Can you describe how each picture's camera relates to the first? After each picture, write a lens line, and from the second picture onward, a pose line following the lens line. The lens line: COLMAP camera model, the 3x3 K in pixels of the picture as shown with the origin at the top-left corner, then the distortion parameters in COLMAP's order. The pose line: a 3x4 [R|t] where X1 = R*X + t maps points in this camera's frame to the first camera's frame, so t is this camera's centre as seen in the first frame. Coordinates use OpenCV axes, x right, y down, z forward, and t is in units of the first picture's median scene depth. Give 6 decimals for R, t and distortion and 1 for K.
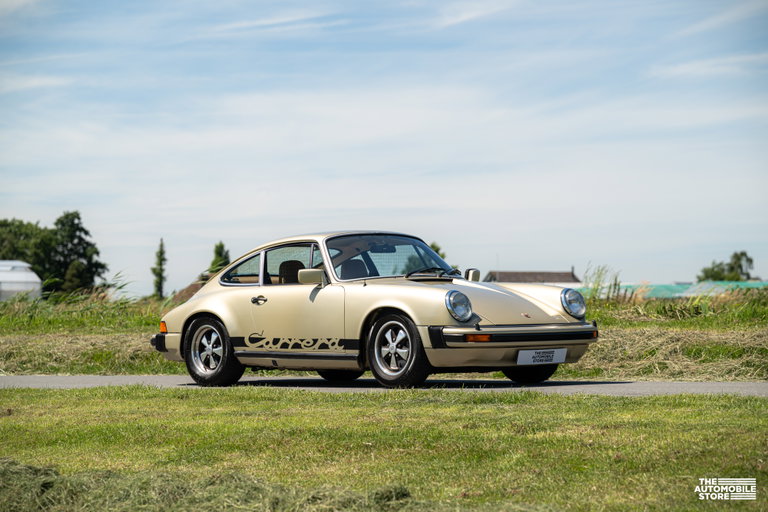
lens RADIAL K [[2350.5, 0, 383.4], [0, 2350.5, 255.6], [0, 0, 1]] dist [0.056646, 0.000000]
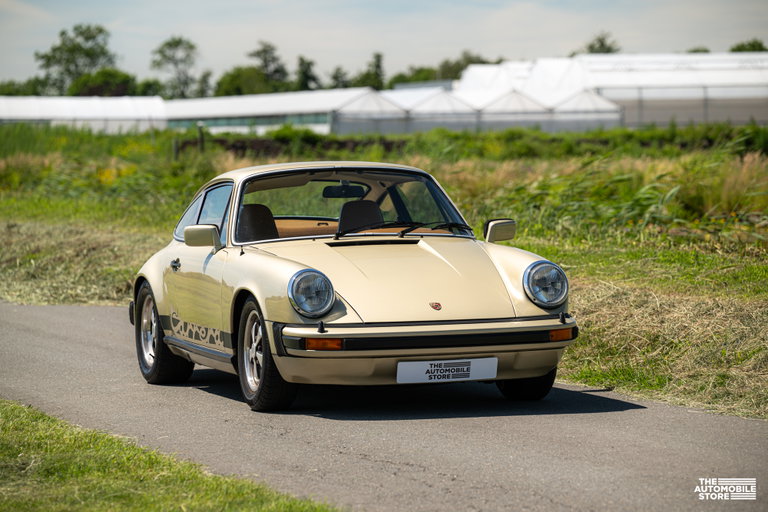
lens RADIAL K [[3162.6, 0, 380.0], [0, 3162.6, 257.9], [0, 0, 1]] dist [1.213469, 0.000000]
pose [[0.906477, 0.016474, -0.421934, 0.406756], [0.011987, 0.997832, 0.064713, -0.044003], [0.422086, -0.063718, 0.904314, 0.189780]]
